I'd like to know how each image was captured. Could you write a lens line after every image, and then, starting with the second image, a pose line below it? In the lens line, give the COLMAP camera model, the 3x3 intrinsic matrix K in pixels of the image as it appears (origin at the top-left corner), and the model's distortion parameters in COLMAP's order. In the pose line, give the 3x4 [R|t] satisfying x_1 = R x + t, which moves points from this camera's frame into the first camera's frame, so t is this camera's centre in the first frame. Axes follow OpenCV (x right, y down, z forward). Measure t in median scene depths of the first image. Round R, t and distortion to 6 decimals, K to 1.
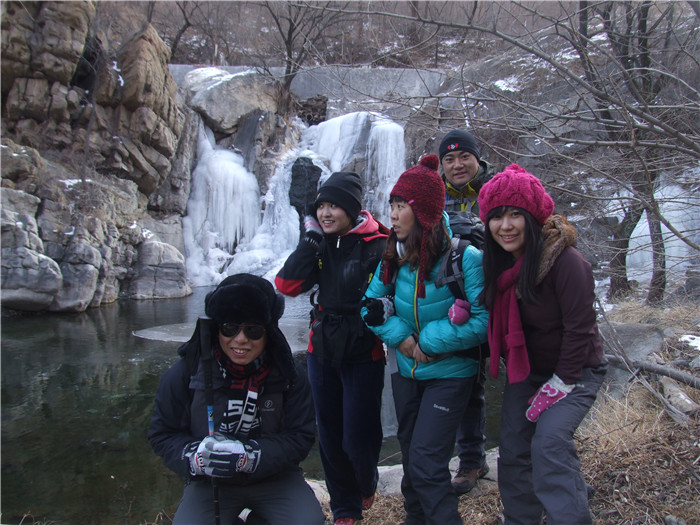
lens RADIAL K [[595.4, 0, 360.0], [0, 595.4, 286.6], [0, 0, 1]] dist [-0.156931, 0.135146]
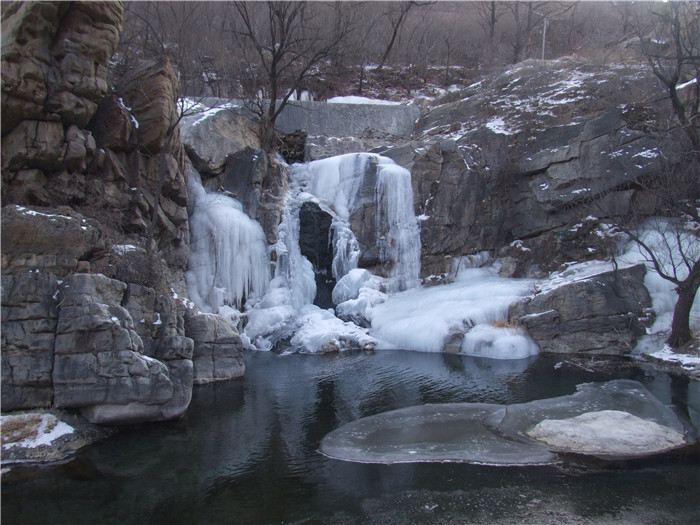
lens RADIAL K [[595.4, 0, 362.1], [0, 595.4, 282.6], [0, 0, 1]] dist [-0.156931, 0.135146]
pose [[0.967877, -0.043030, 0.247713, -0.262654], [0.048854, 0.998654, -0.017408, -0.074125], [-0.246631, 0.028951, 0.968677, 0.076574]]
